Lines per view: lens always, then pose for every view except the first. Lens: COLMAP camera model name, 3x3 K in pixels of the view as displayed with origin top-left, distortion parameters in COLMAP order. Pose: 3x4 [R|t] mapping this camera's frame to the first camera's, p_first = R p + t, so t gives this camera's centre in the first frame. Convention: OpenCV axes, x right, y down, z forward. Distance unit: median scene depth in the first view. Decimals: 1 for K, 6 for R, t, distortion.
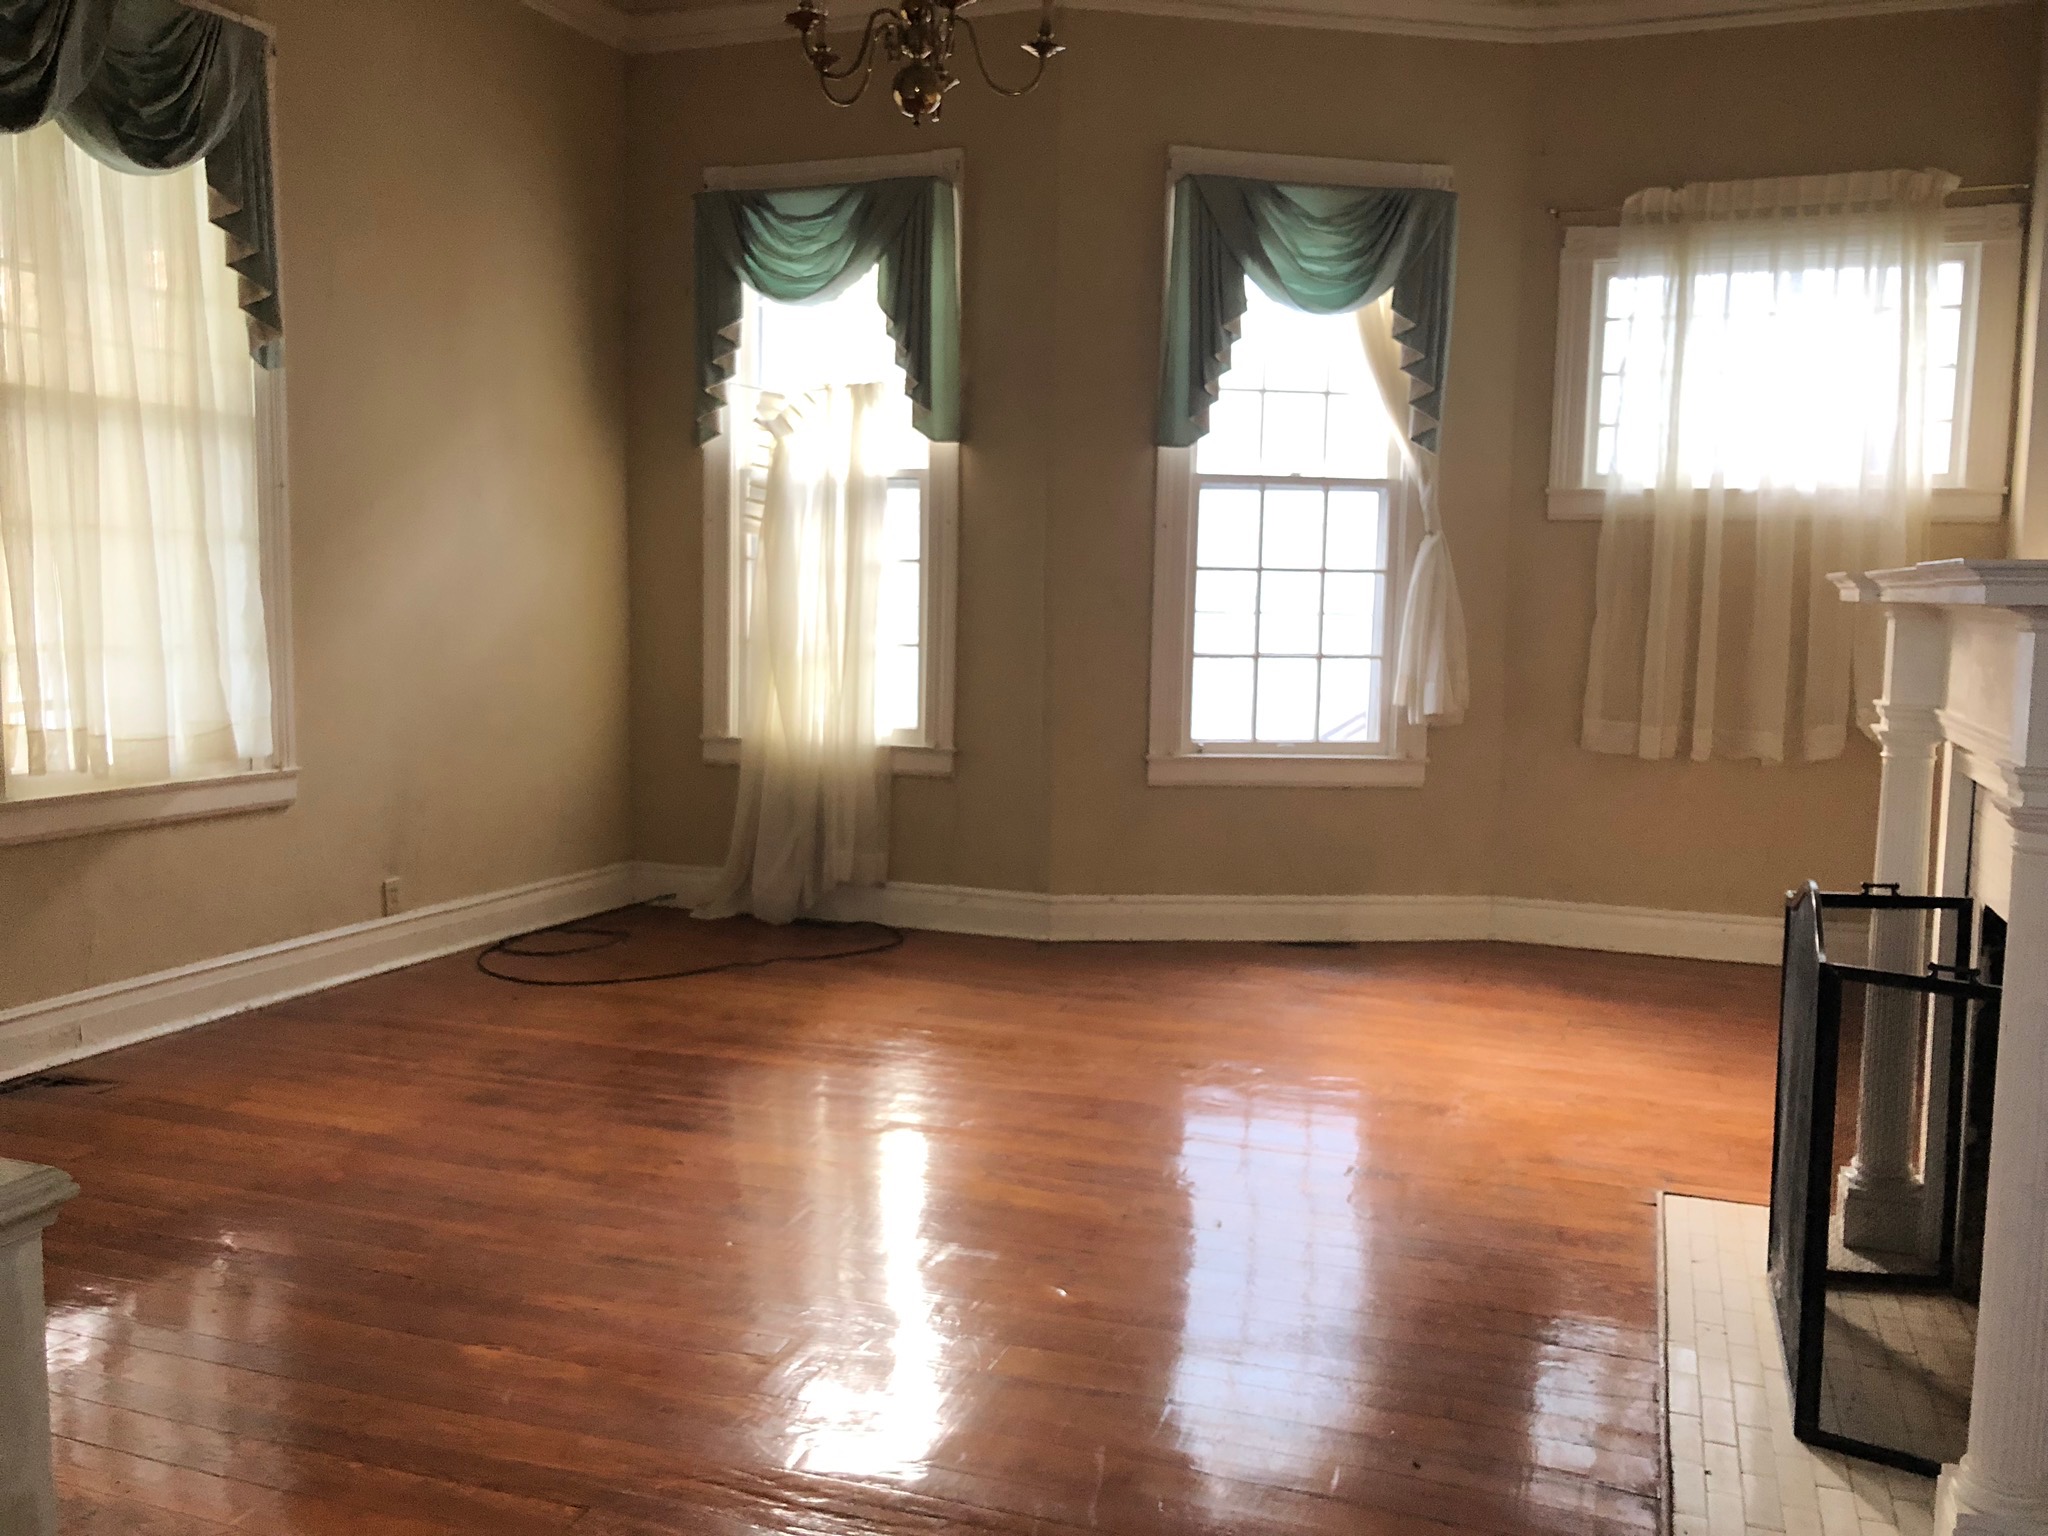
lens RADIAL K [[1694.4, 0, 1035.8], [0, 1694.4, 765.6], [0, 0, 1]] dist [0.006891, -0.005373]
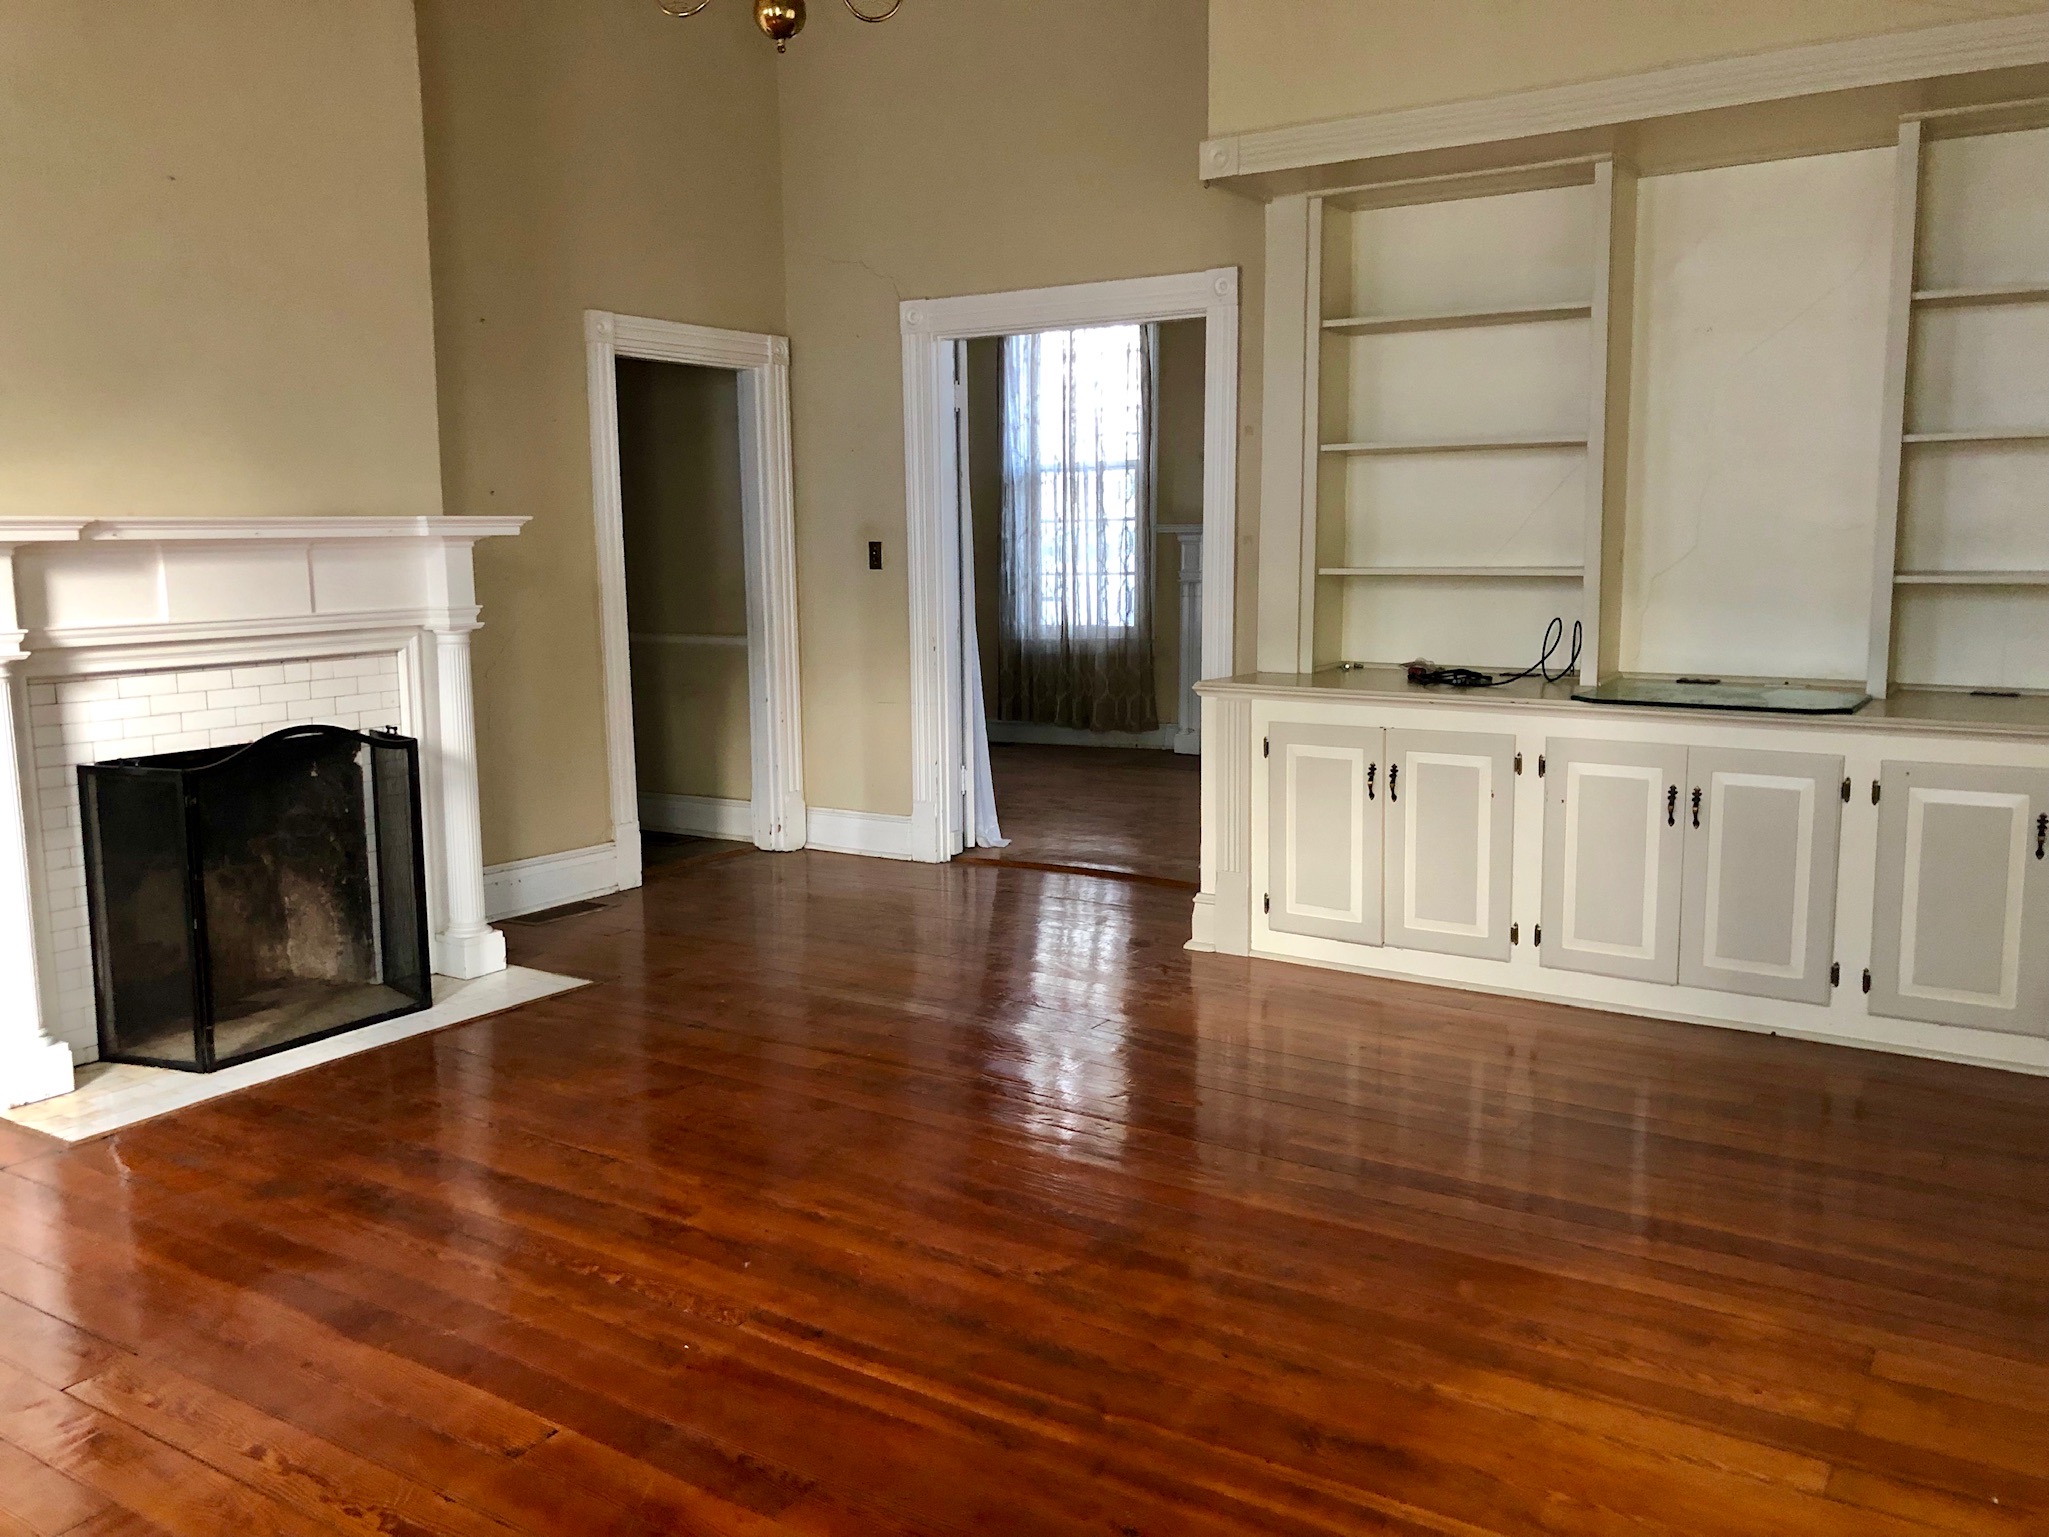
lens RADIAL K [[1683.2, 0, 1019.2], [0, 1683.2, 775.4], [0, 0, 1]] dist [0.049750, -0.064669]
pose [[-0.974825, -0.038353, 0.219649, -0.351718], [0.014536, 0.972069, 0.234246, -0.162238], [-0.222498, 0.231541, -0.947039, 1.628249]]
